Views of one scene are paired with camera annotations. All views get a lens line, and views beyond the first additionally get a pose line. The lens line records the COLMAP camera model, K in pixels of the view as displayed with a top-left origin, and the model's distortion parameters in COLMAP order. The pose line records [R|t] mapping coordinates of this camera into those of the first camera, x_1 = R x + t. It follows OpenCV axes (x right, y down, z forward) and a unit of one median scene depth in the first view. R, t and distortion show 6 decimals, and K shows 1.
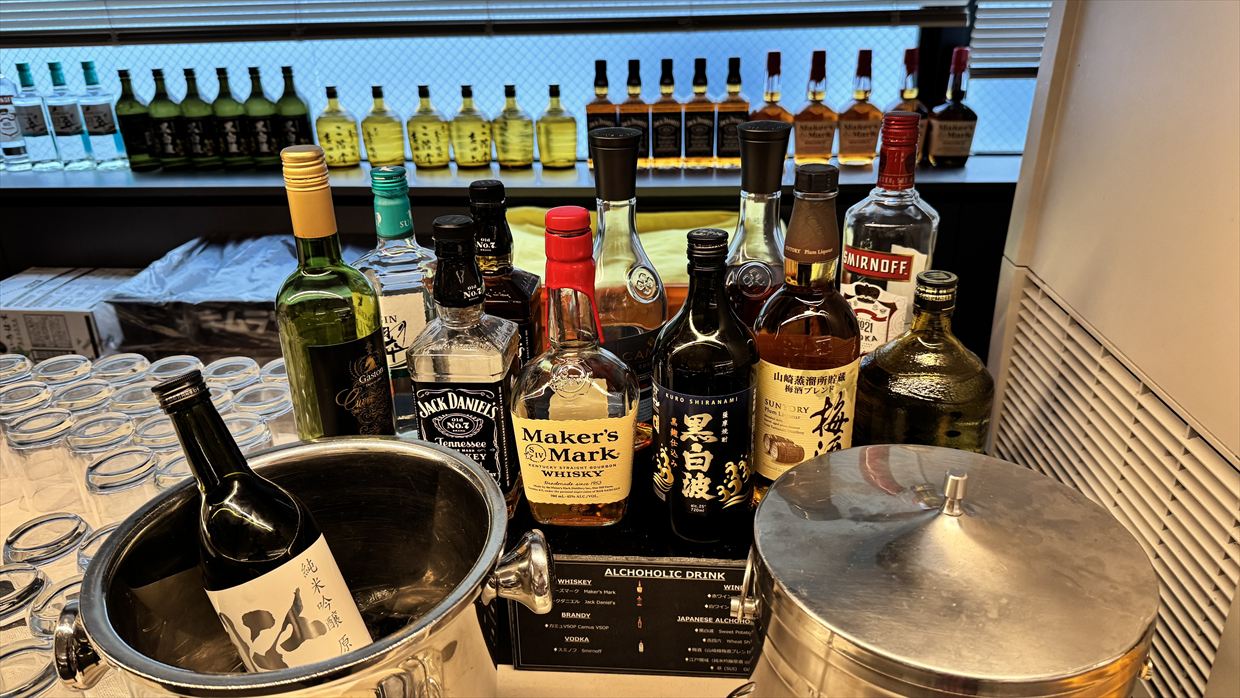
lens RADIAL K [[844.2, 0, 622.1], [0, 844.2, 349.2], [0, 0, 1]] dist [0.000563, -0.004161]
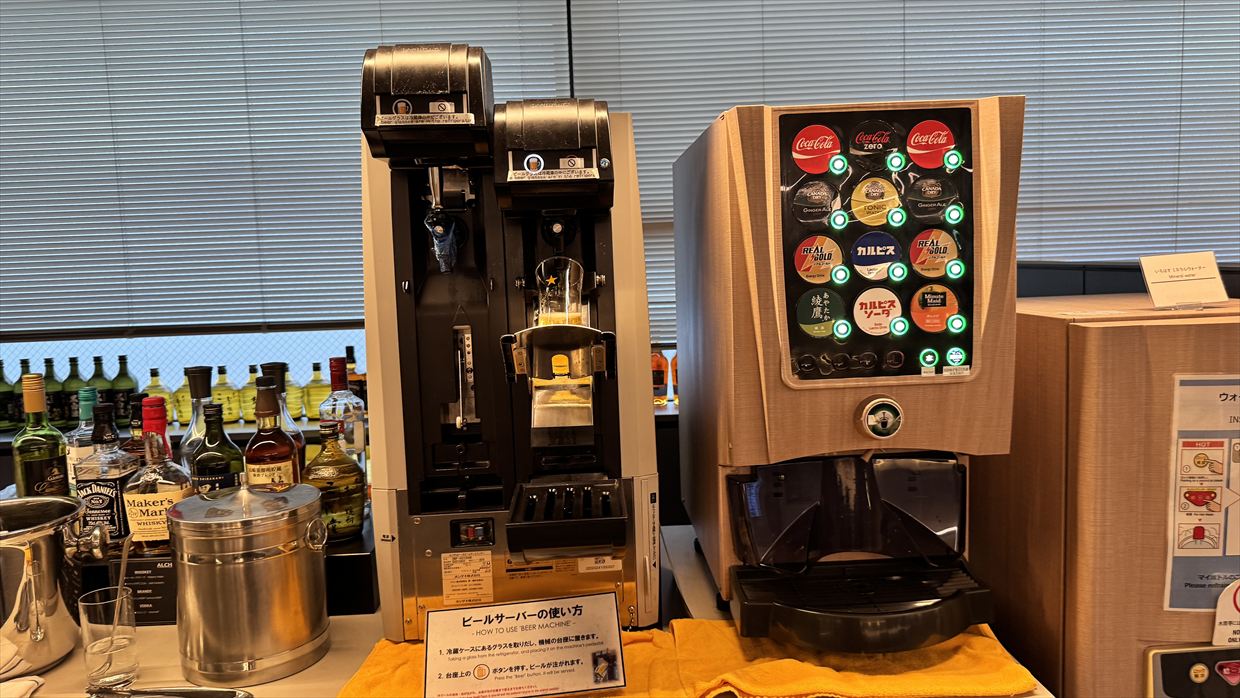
lens RADIAL K [[844.2, 0, 619.1], [0, 844.2, 348.1], [0, 0, 1]] dist [0.000563, -0.004161]
pose [[0.995644, -0.024838, 0.089865, 0.322312], [0.053210, 0.942854, -0.328929, 0.171897], [-0.076559, 0.332278, 0.940069, -0.419283]]
